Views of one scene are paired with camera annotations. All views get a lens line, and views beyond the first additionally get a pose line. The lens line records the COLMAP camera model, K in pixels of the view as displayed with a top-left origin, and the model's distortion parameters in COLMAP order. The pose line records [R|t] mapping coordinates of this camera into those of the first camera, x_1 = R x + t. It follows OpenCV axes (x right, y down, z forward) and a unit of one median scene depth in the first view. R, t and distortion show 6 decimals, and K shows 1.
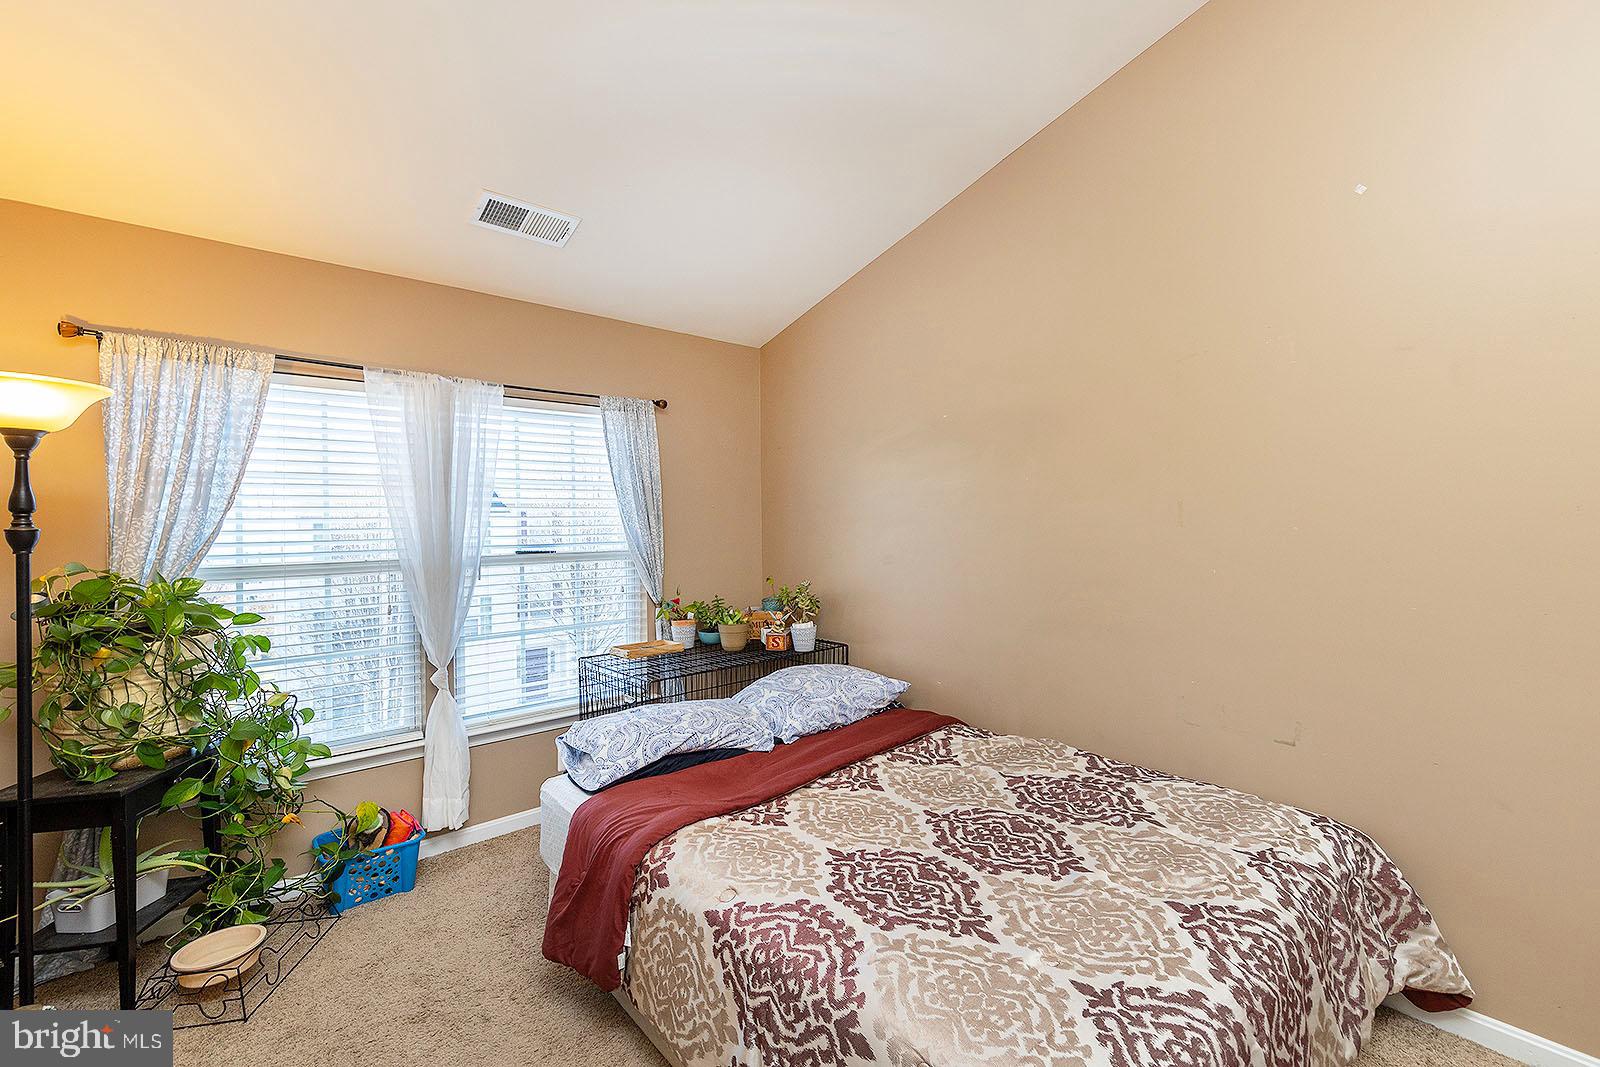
lens RADIAL K [[686.1, 0, 801.3], [0, 686.1, 527.9], [0, 0, 1]] dist [0.002347, 0.000739]
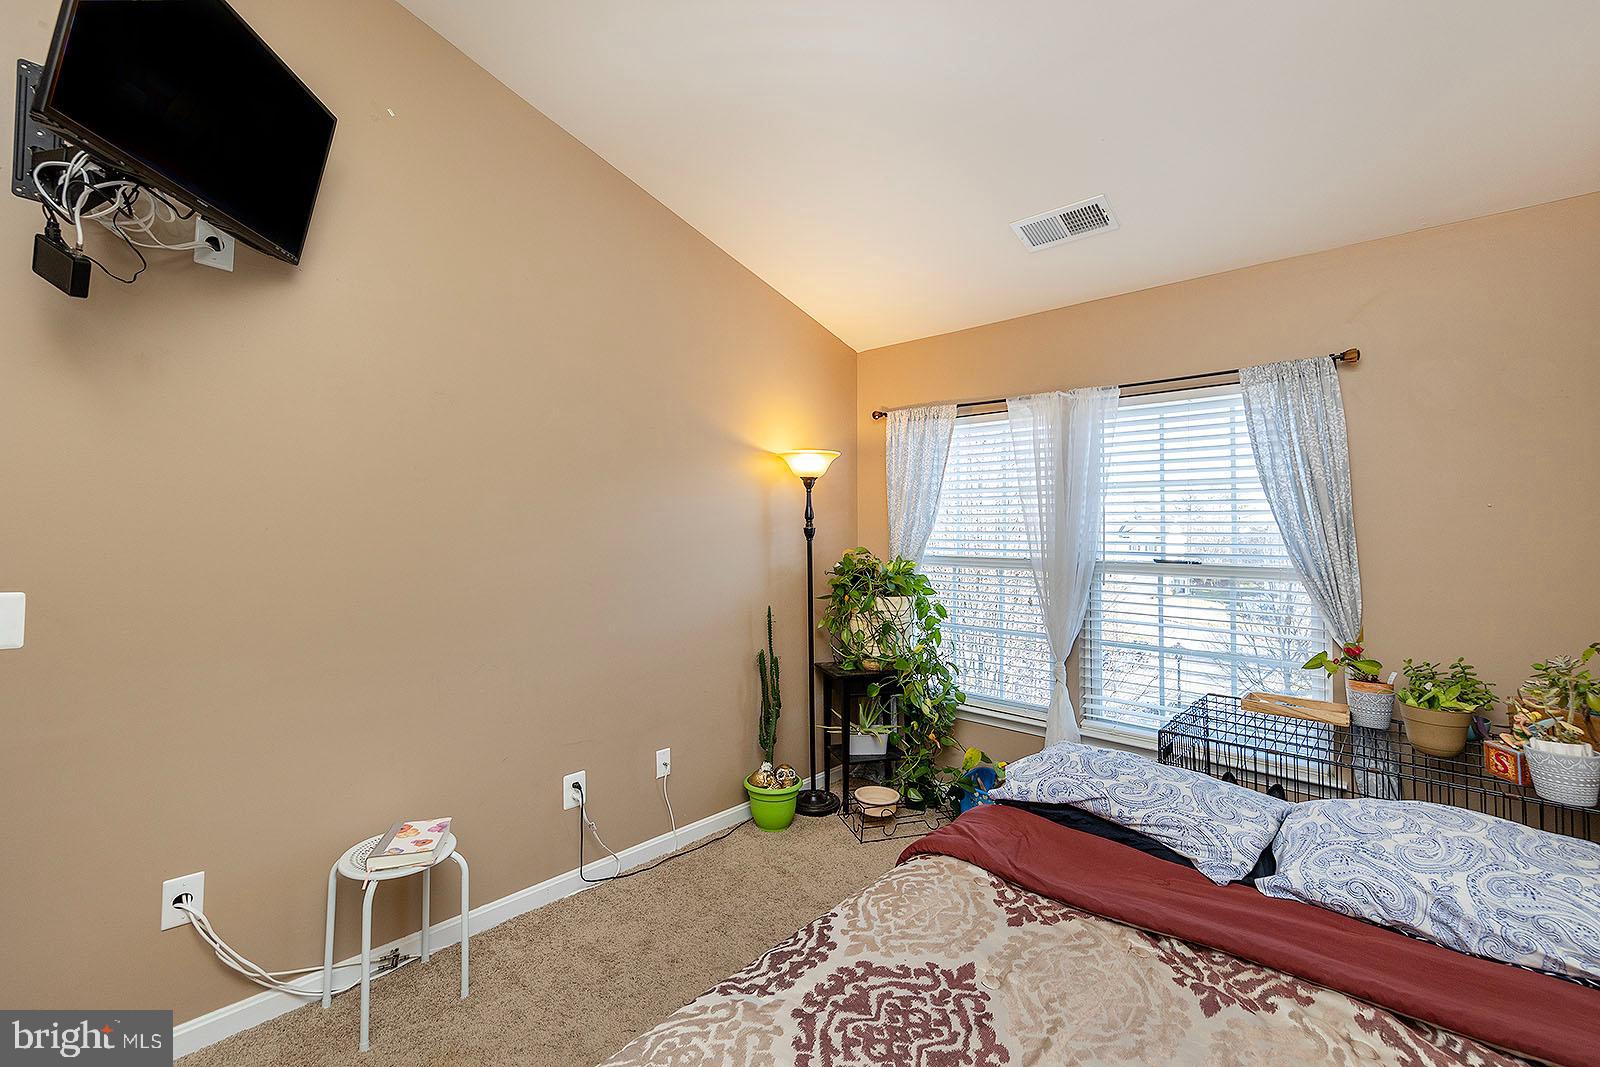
lens RADIAL K [[686.1, 0, 801.3], [0, 686.1, 528.0], [0, 0, 1]] dist [0.002347, 0.000739]
pose [[0.106973, 0.014156, -0.994161, 0.529671], [-0.017456, 0.999771, 0.012358, -0.013834], [0.994109, 0.016032, 0.107195, 0.501087]]
